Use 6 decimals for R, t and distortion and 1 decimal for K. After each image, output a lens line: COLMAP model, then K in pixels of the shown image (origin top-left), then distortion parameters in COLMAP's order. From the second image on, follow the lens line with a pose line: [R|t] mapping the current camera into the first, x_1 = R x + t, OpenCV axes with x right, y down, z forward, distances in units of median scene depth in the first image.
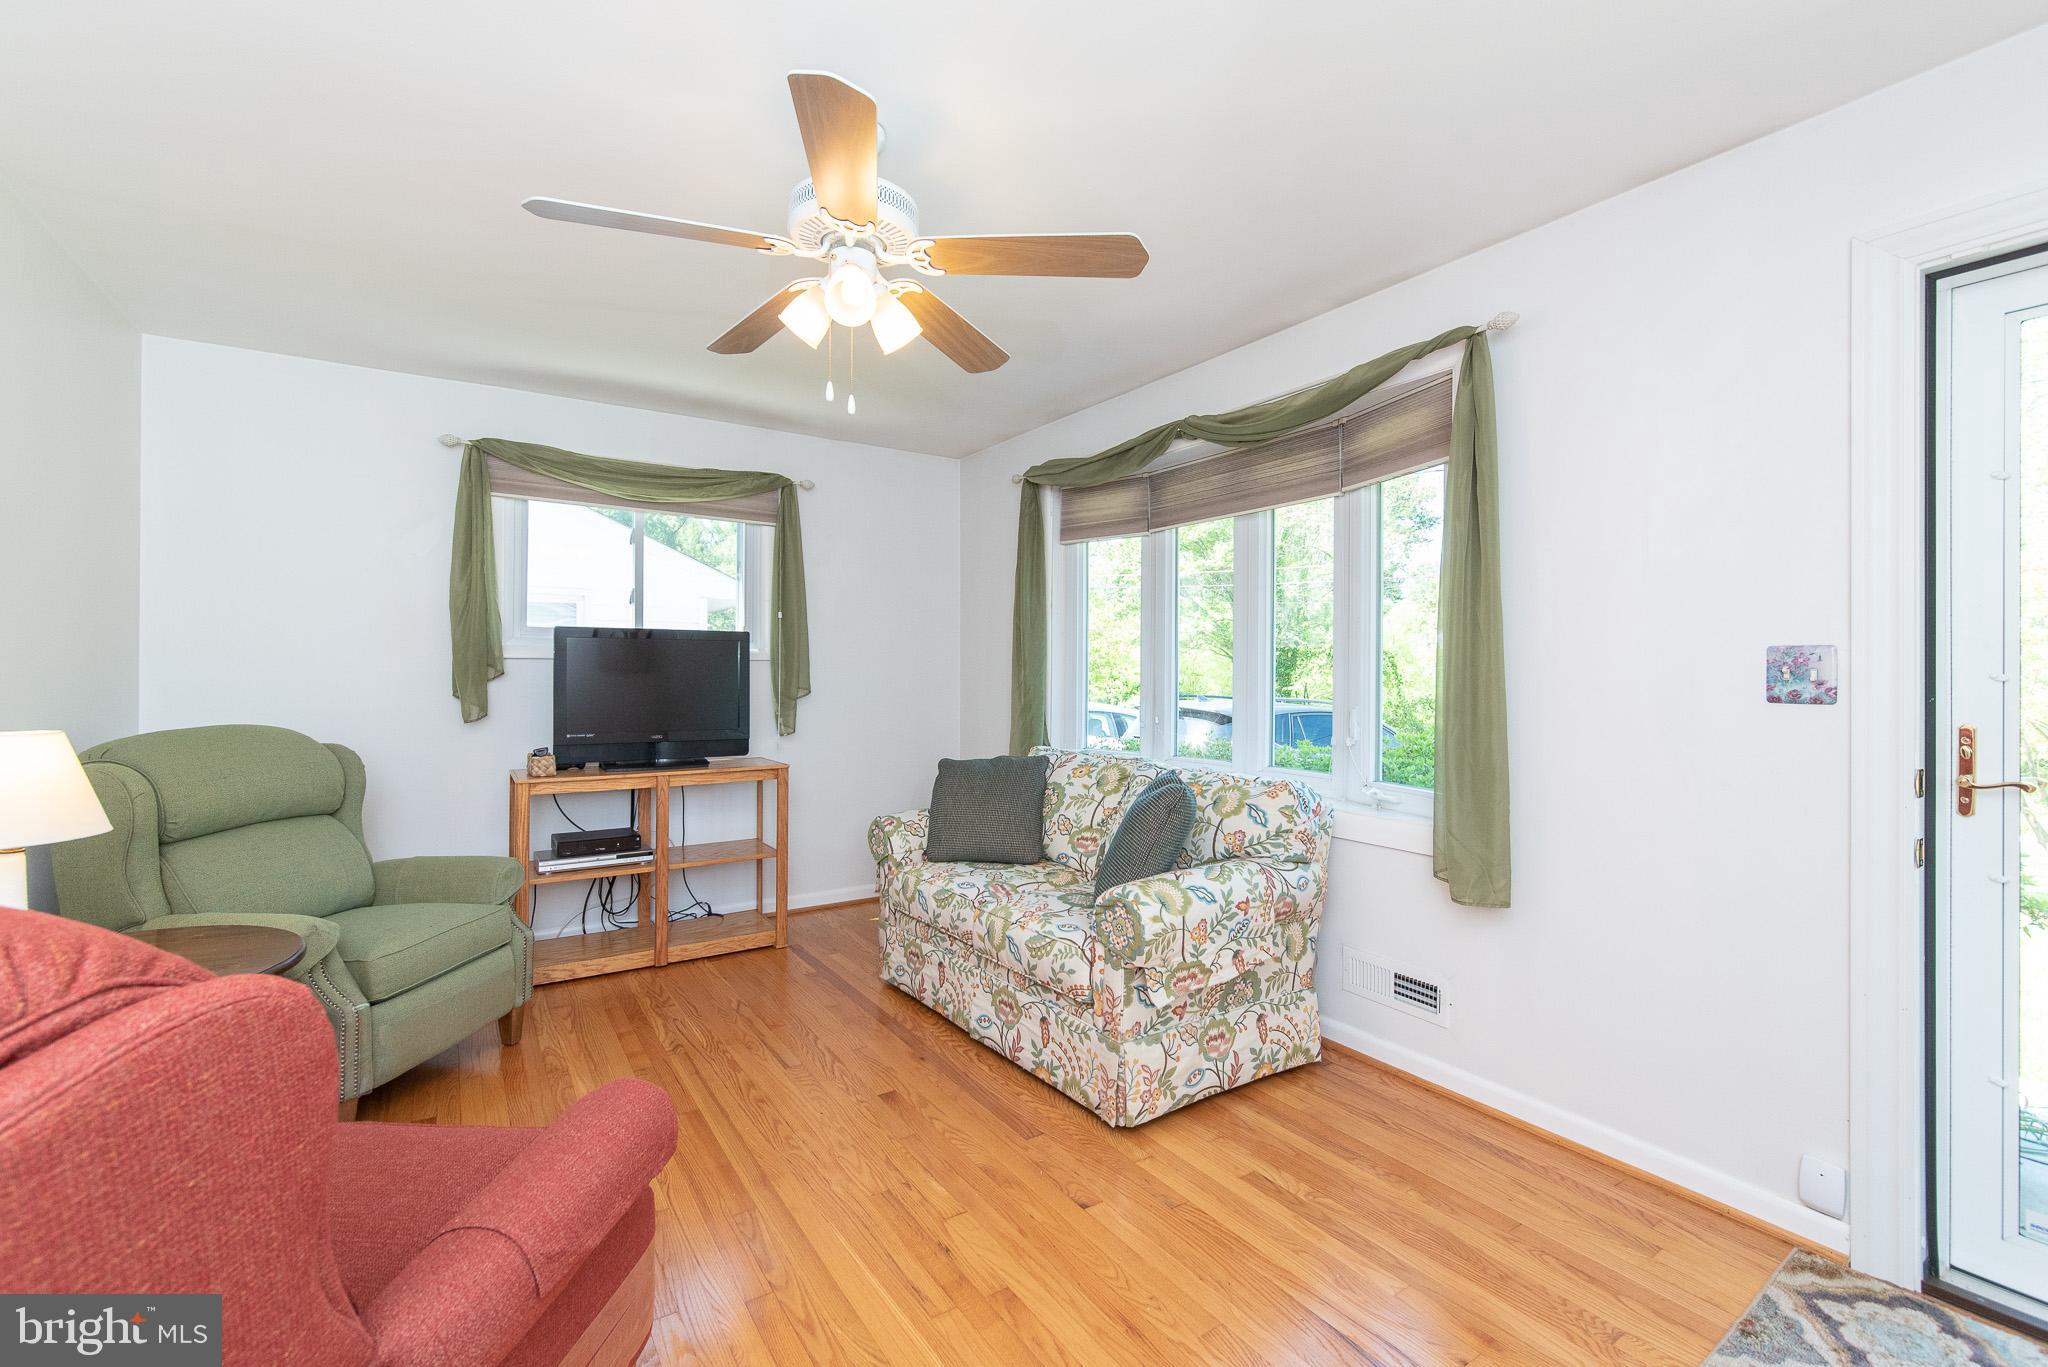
lens RADIAL K [[875.6, 0, 1008.5], [0, 875.6, 673.9], [0, 0, 1]] dist [0.007293, 0.000862]
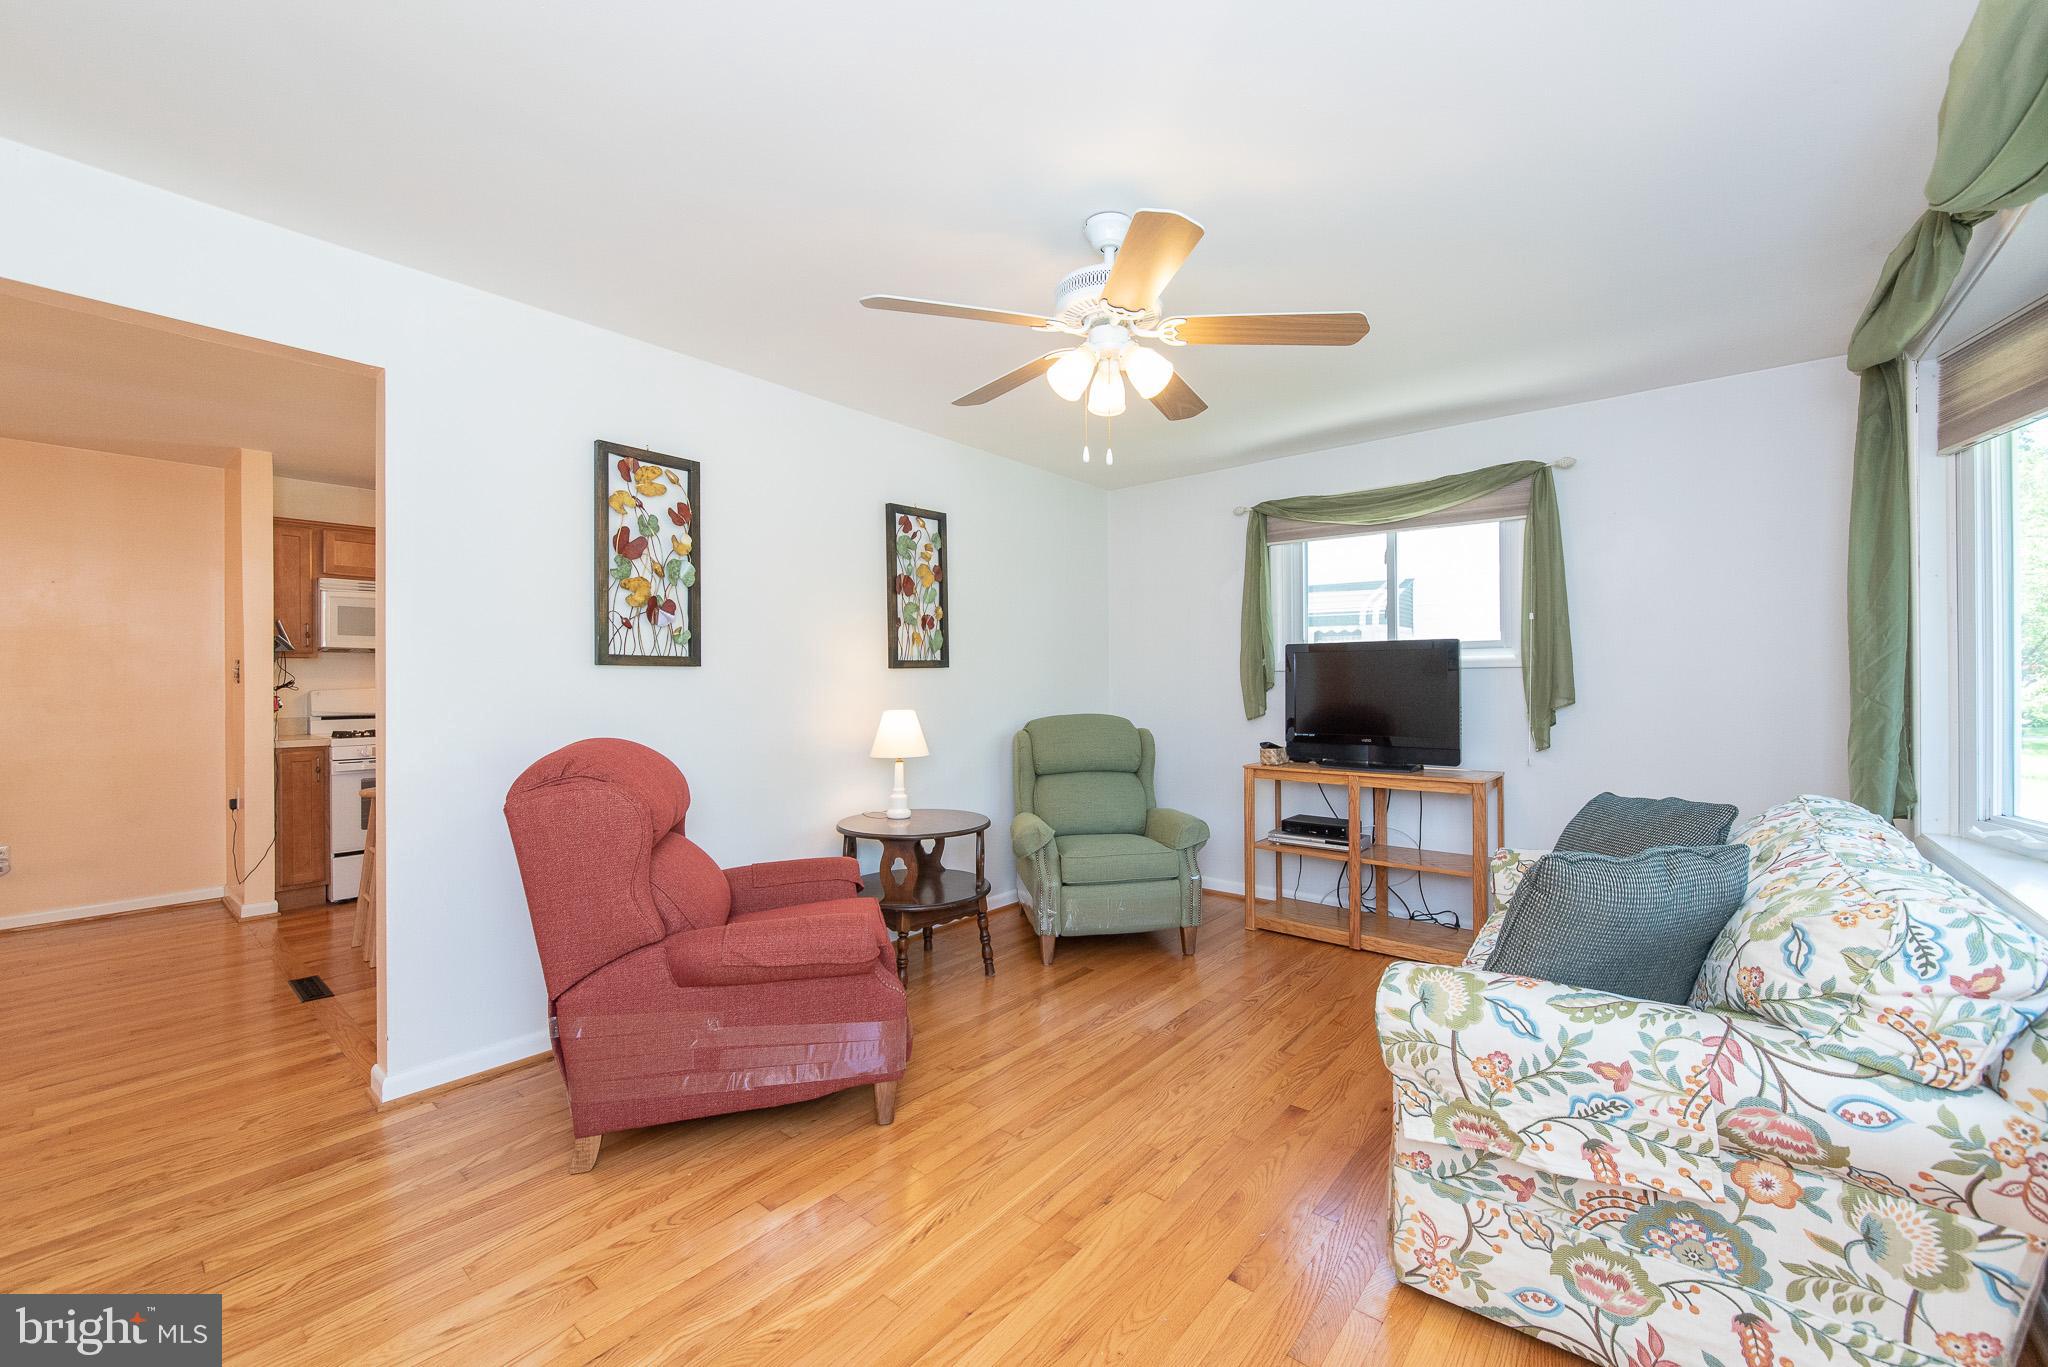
lens RADIAL K [[822.8, 0, 1042.6], [0, 822.8, 683.7], [0, 0, 1]] dist [0.002253, 0.001105]
pose [[0.300044, -0.003283, -0.953920, 0.642686], [0.005674, 0.999983, -0.001657, 0.000571], [0.953908, -0.004915, 0.300058, 0.437360]]
